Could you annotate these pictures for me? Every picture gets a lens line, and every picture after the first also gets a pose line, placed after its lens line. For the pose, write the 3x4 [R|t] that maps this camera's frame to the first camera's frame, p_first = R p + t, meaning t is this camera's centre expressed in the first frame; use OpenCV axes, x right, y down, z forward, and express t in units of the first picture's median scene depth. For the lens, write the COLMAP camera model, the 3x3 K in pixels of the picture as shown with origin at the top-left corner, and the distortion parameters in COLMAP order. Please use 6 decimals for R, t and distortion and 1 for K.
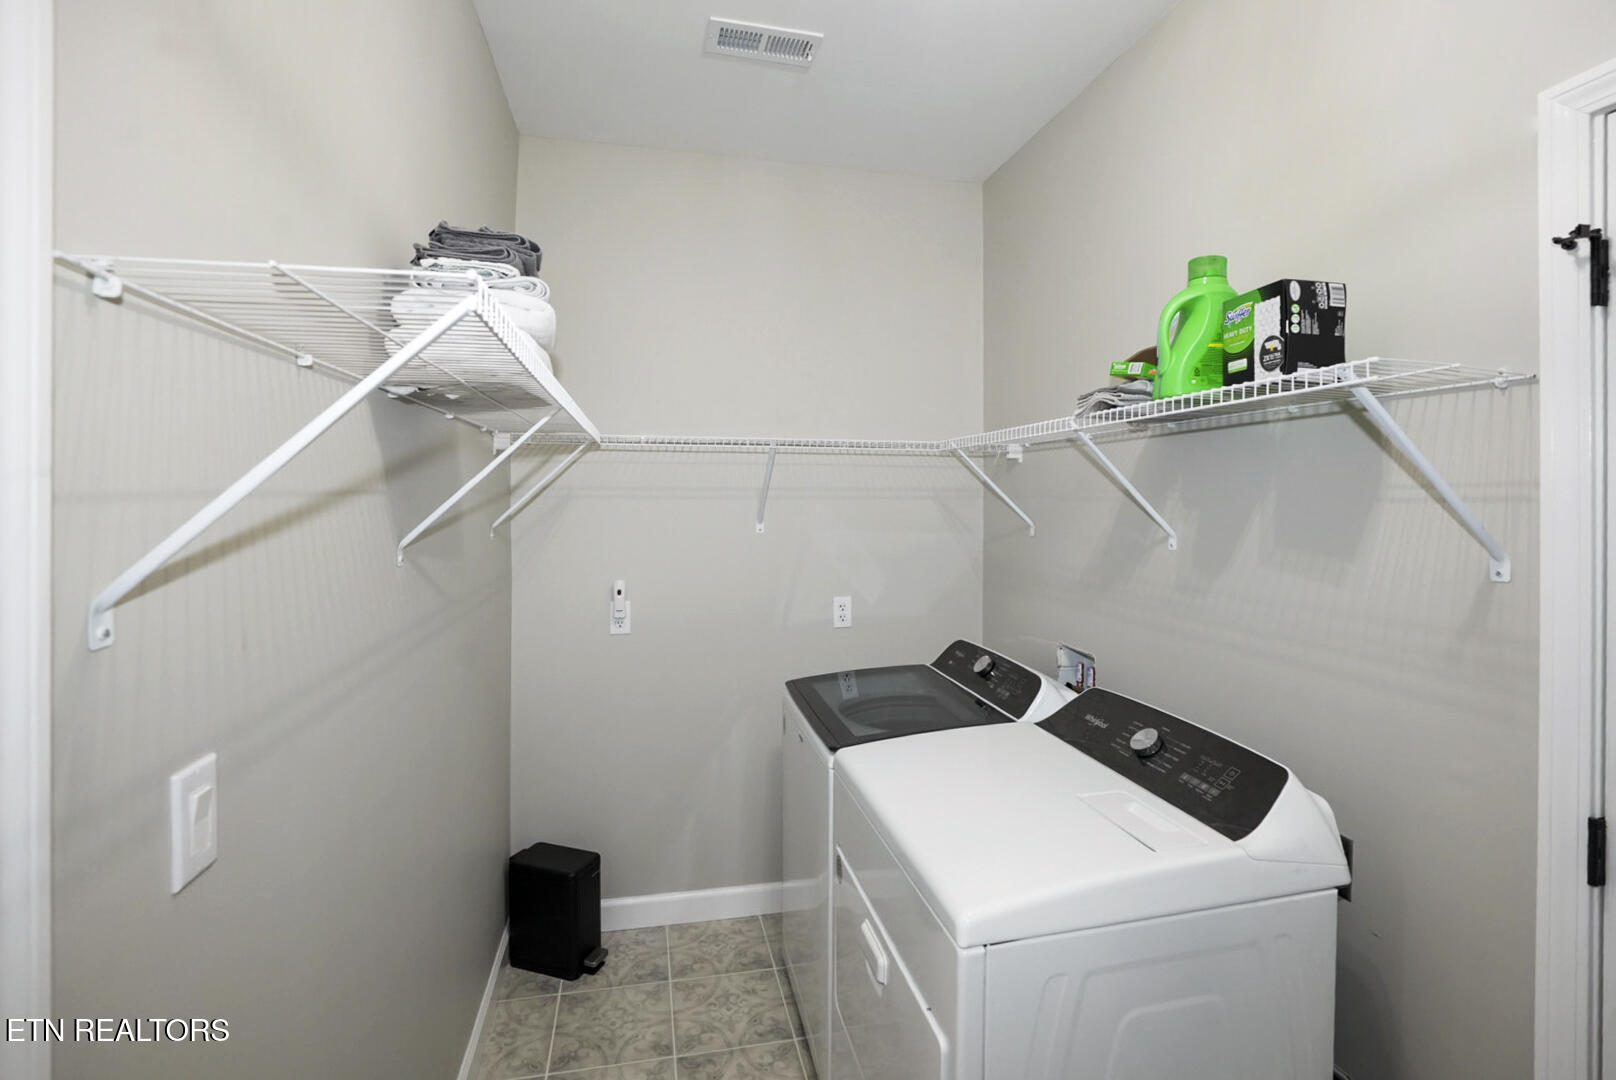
lens RADIAL K [[762.4, 0, 812.3], [0, 762.4, 493.8], [0, 0, 1]] dist [-0.073573, 0.026662]
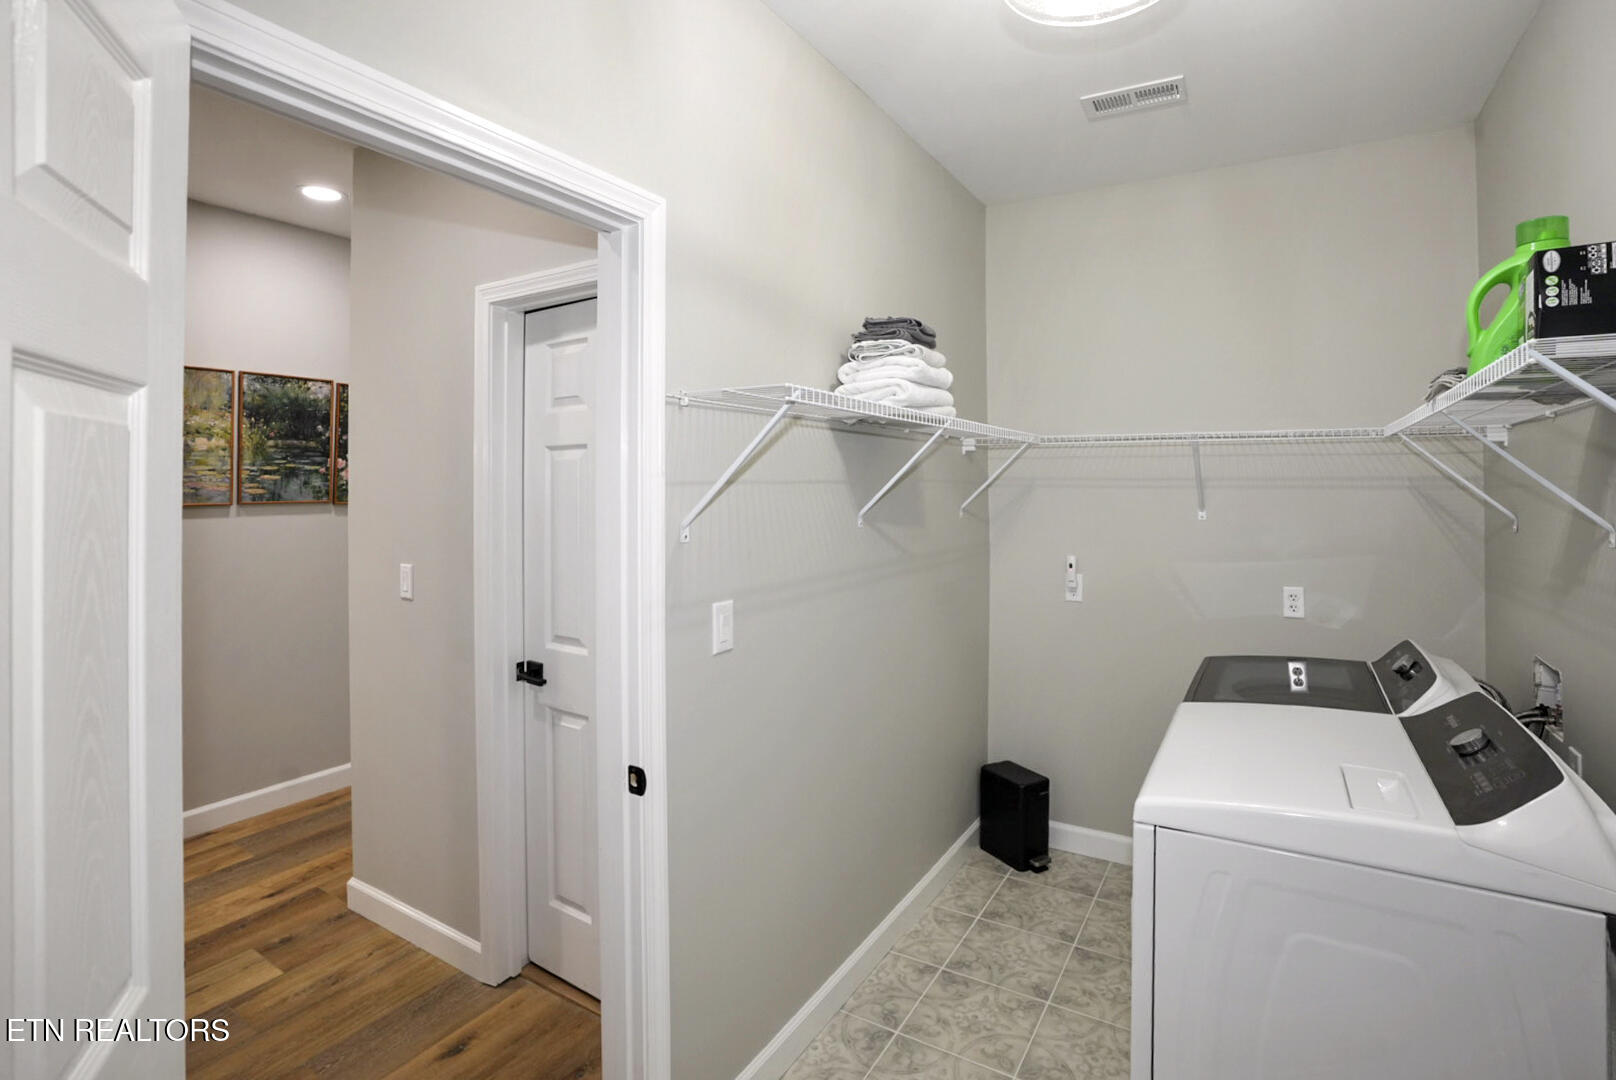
lens RADIAL K [[762.4, 0, 812.3], [0, 762.4, 493.8], [0, 0, 1]] dist [-0.073573, 0.026662]
pose [[0.717925, 0.004994, -0.696103, 0.331506], [0.001888, 0.999957, 0.009121, 0.005035], [0.696118, -0.007863, 0.717884, -0.166603]]
